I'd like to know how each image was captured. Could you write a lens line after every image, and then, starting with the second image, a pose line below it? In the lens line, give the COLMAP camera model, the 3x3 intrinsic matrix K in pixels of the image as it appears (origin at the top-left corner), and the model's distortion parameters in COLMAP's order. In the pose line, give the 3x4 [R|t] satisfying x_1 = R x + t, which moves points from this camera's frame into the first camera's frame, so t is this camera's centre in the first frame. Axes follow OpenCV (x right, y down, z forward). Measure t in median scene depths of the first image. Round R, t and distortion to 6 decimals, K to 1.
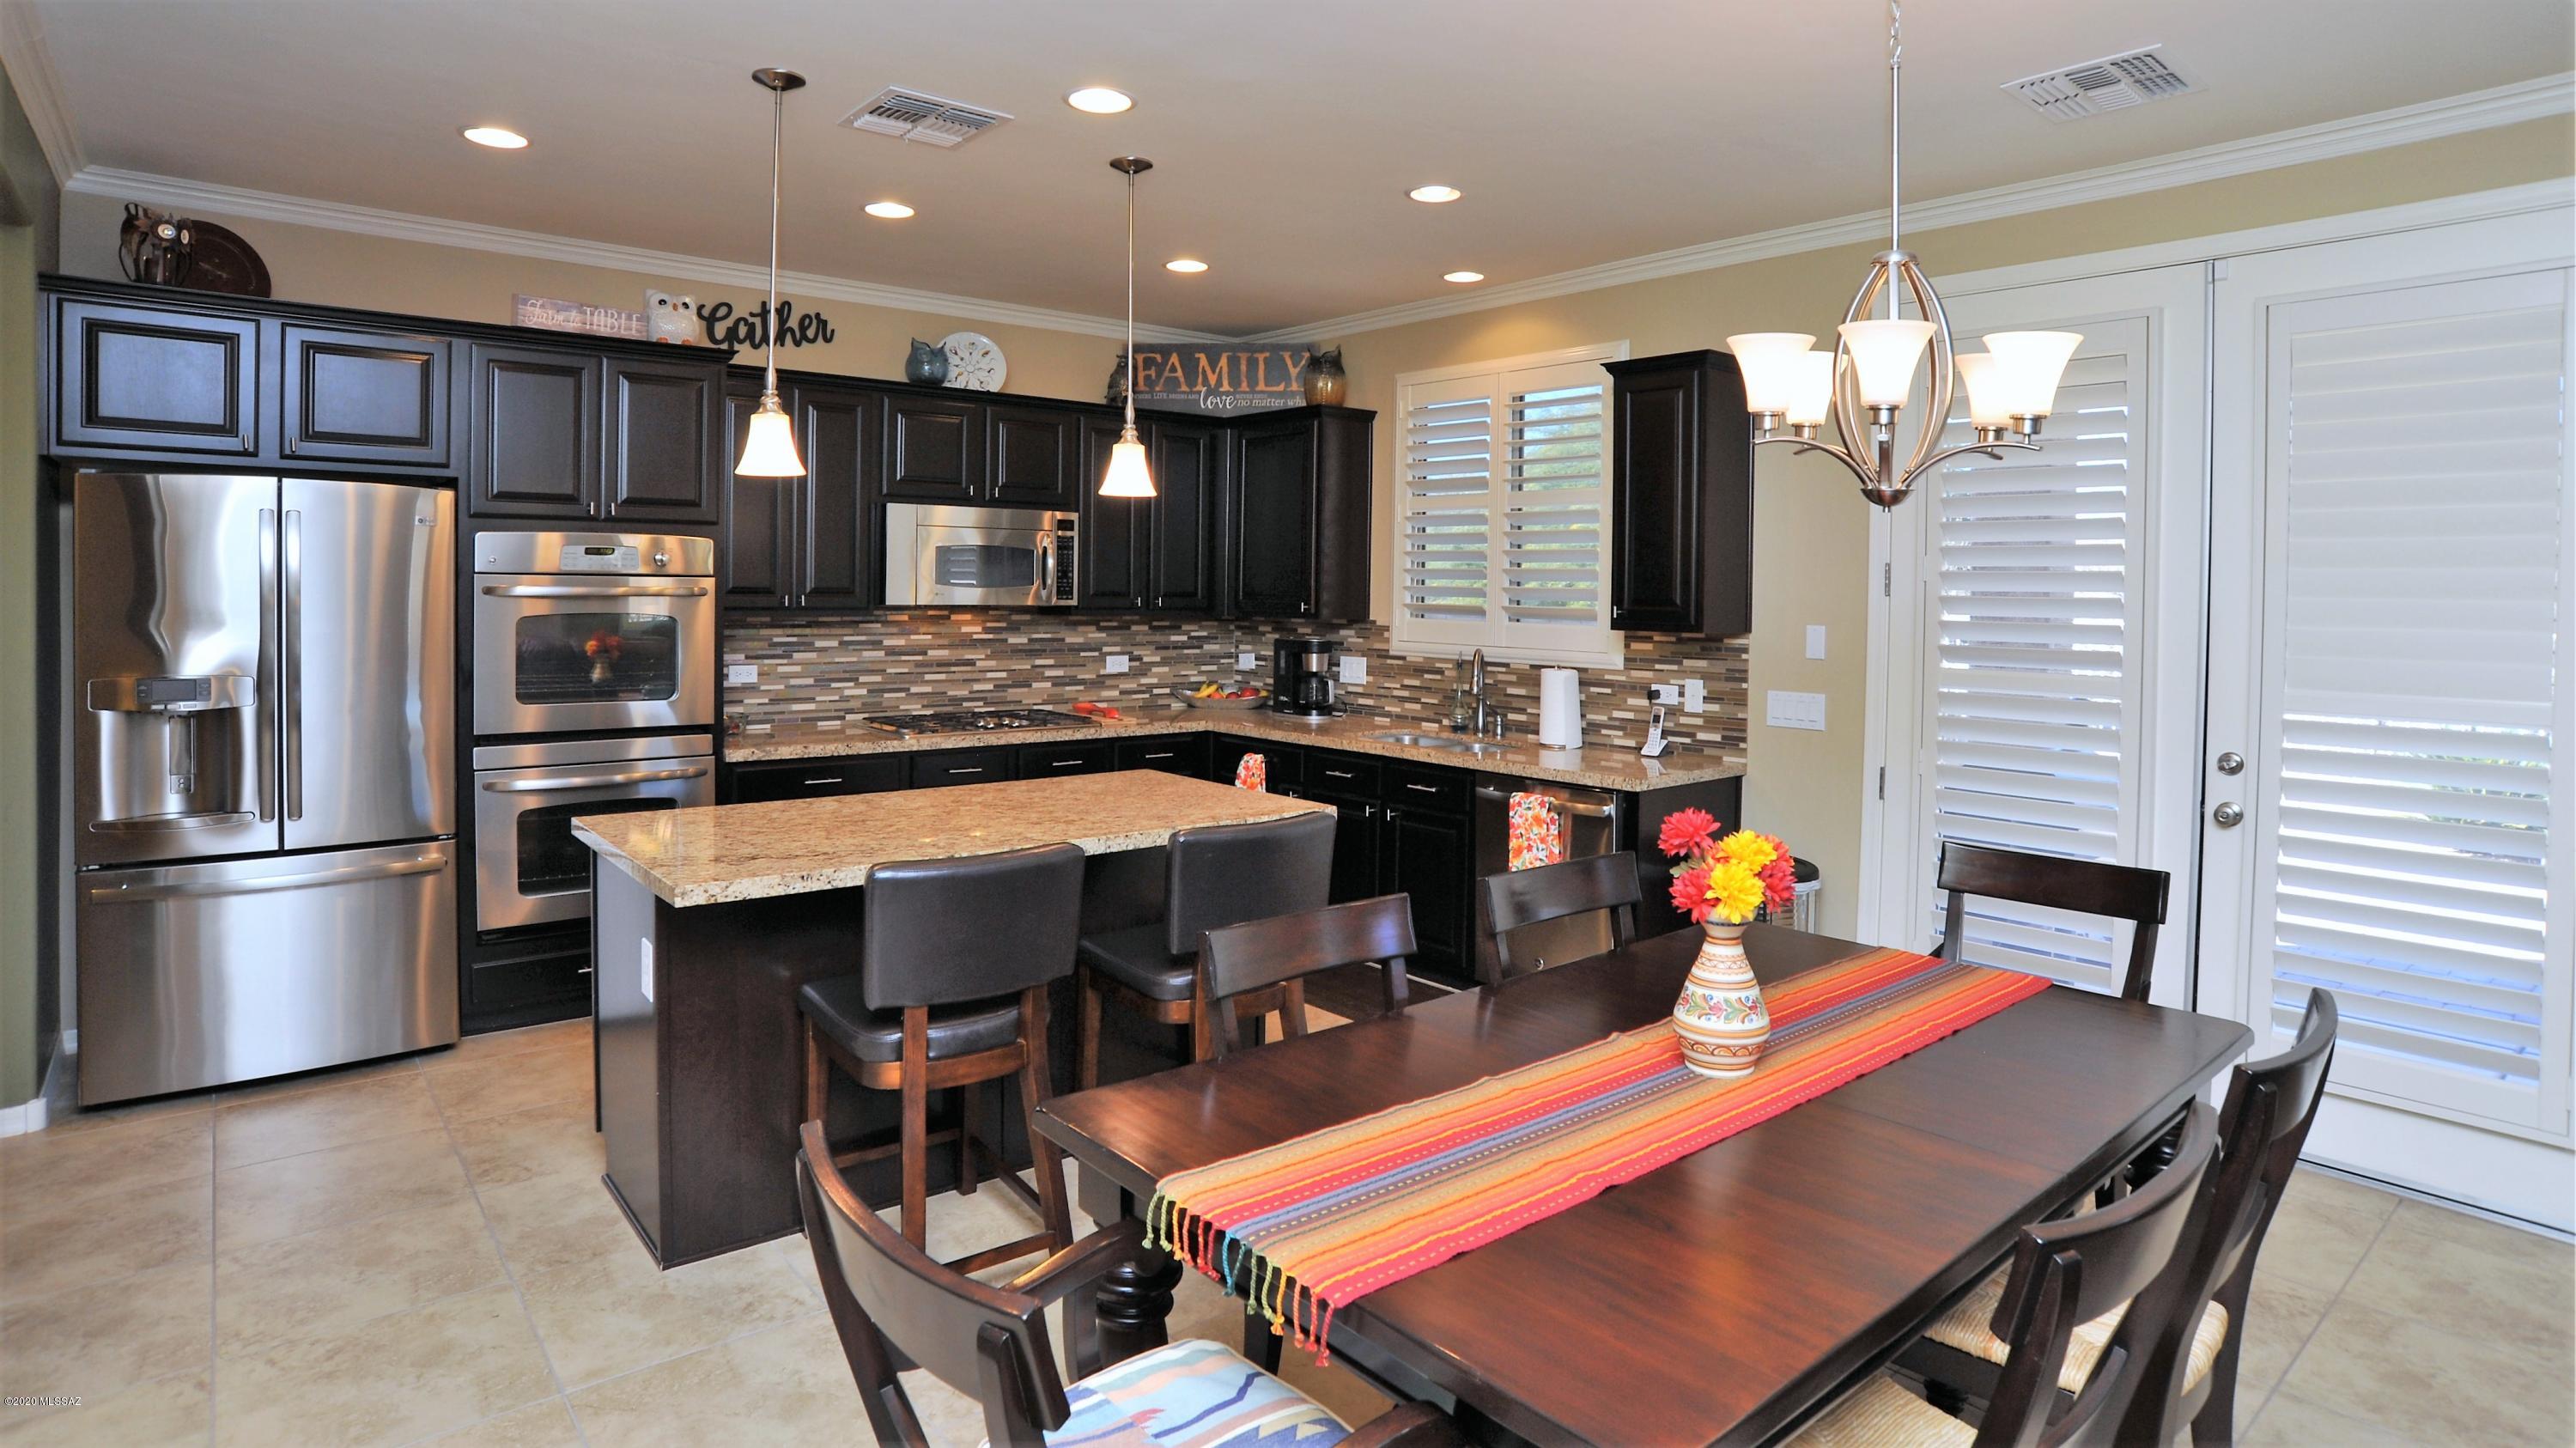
lens RADIAL K [[1397.9, 0, 1286.5], [0, 1397.9, 596.1], [0, 0, 1]] dist [-0.014707, 0.002320]
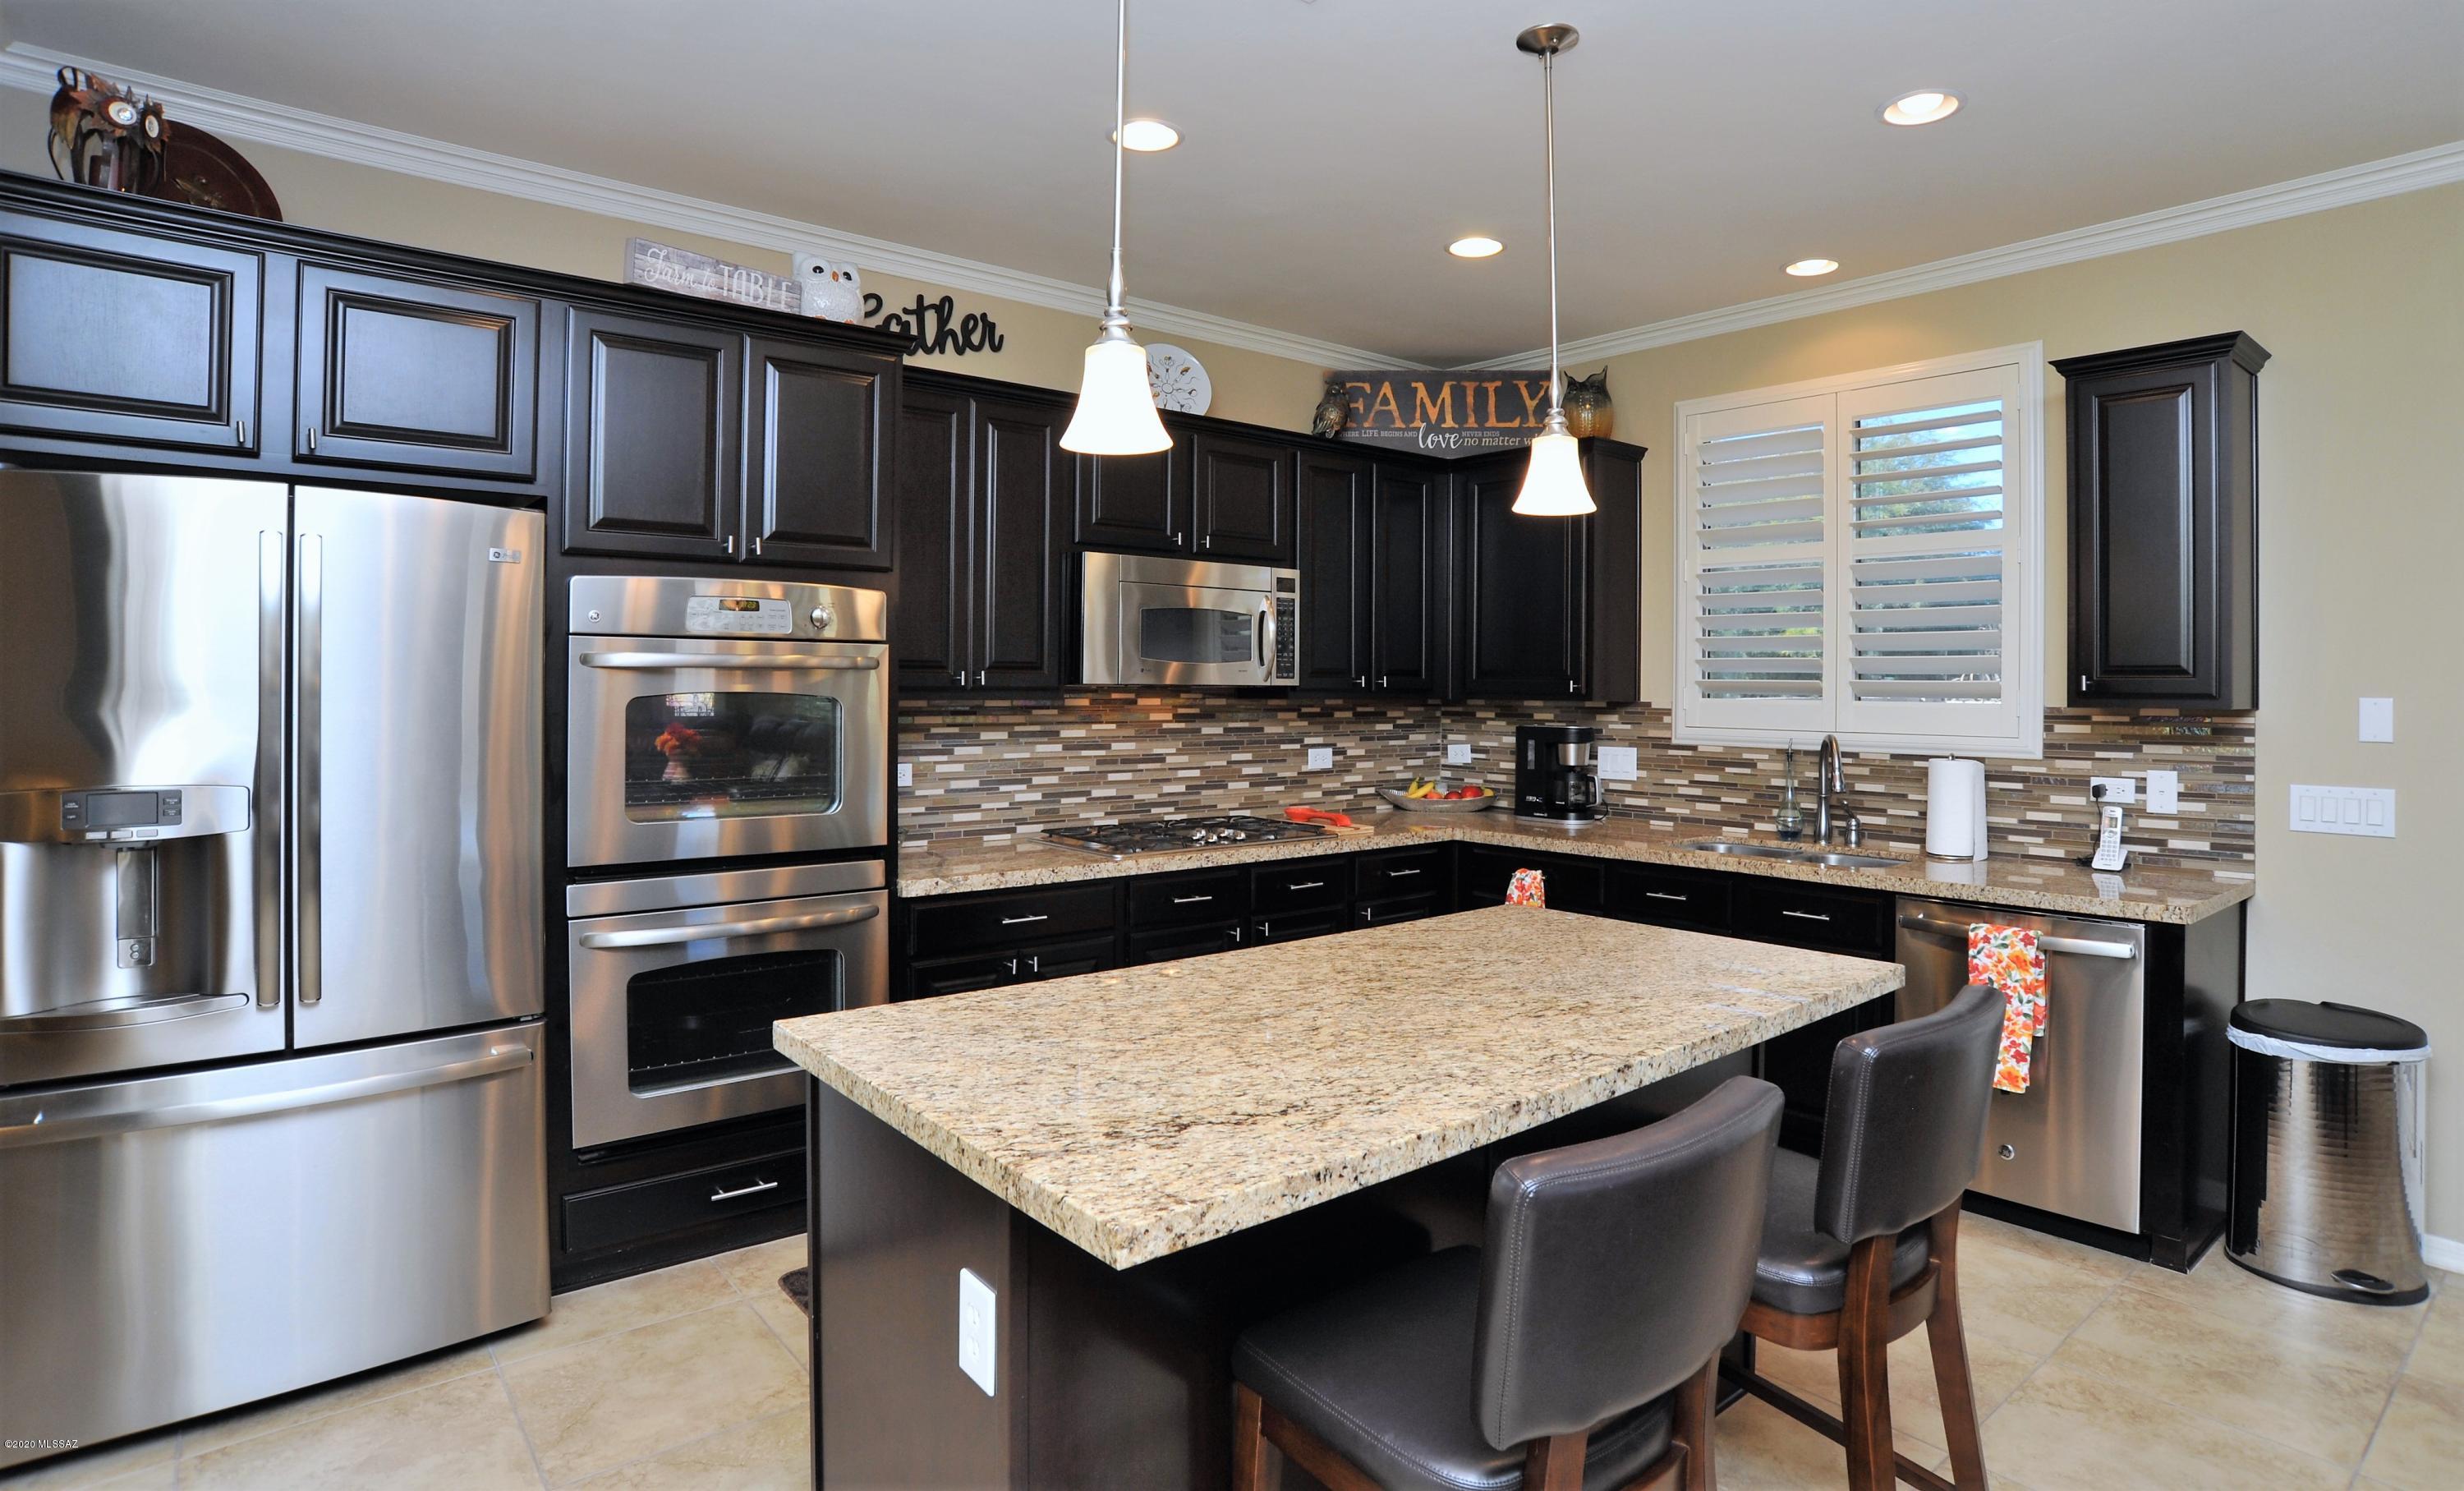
lens RADIAL K [[1325.4, 0, 1290.9], [0, 1325.4, 664.8], [0, 0, 1]] dist [-0.037576, 0.009534]
pose [[0.999567, -0.006228, 0.028773, -0.198093], [0.006855, 0.999740, -0.021757, 0.012752], [-0.028630, 0.021944, 0.999349, 0.273622]]
